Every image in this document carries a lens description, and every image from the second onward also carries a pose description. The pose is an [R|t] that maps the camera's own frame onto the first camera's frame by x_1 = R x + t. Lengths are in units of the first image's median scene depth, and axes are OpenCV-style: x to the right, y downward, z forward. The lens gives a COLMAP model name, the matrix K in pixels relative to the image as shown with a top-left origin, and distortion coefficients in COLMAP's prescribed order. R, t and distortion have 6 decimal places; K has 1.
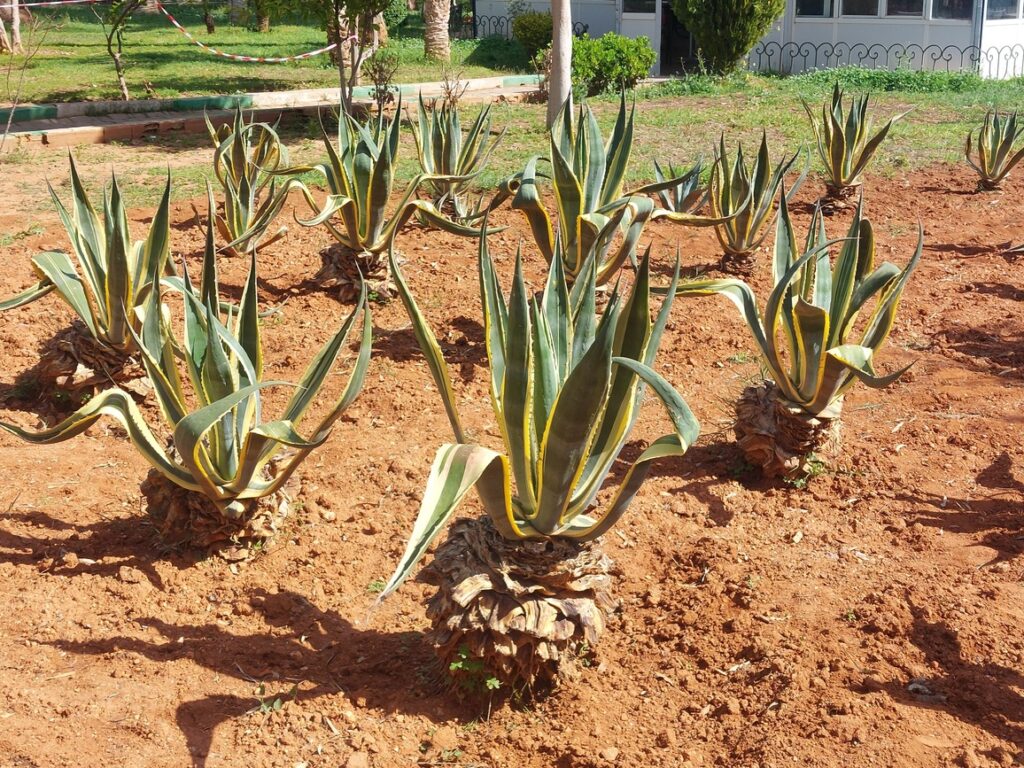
lens RADIAL K [[739.3, 0, 512.0], [0, 739.3, 384.0], [0, 0, 1]] dist [0.047544, -0.041059]
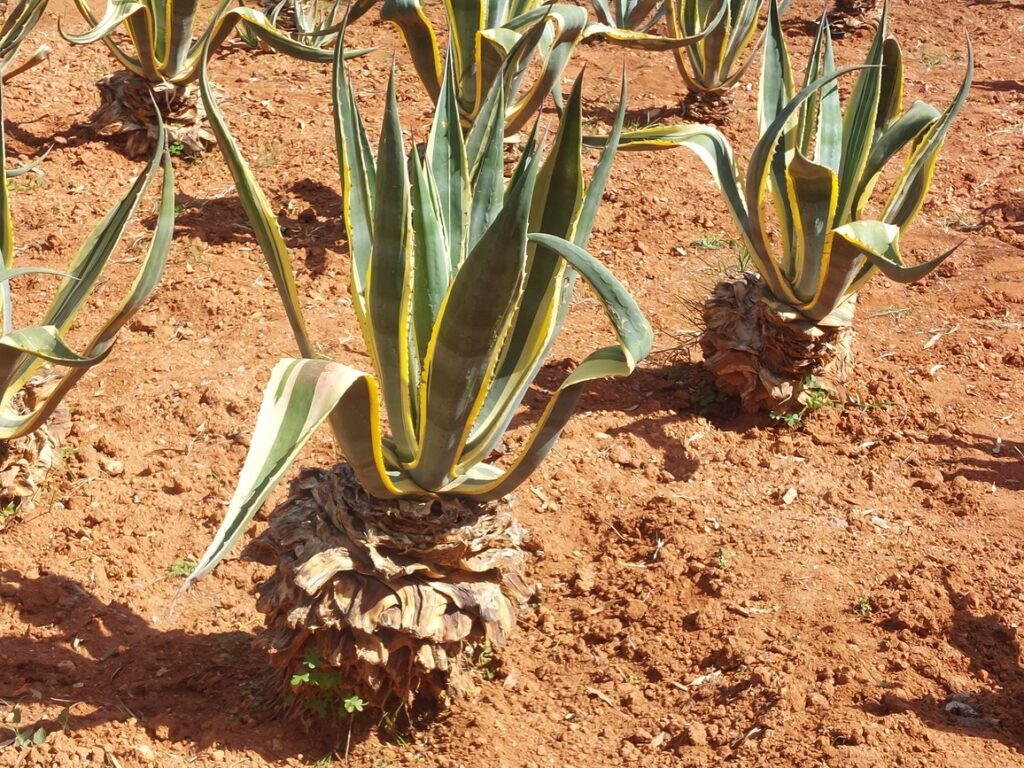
lens RADIAL K [[739.3, 0, 512.0], [0, 739.3, 384.0], [0, 0, 1]] dist [0.047544, -0.041059]
pose [[0.986625, -0.003462, 0.162970, 0.008113], [-0.014542, 0.993919, 0.109148, 0.023893], [-0.162356, -0.110058, 0.980575, 0.321639]]
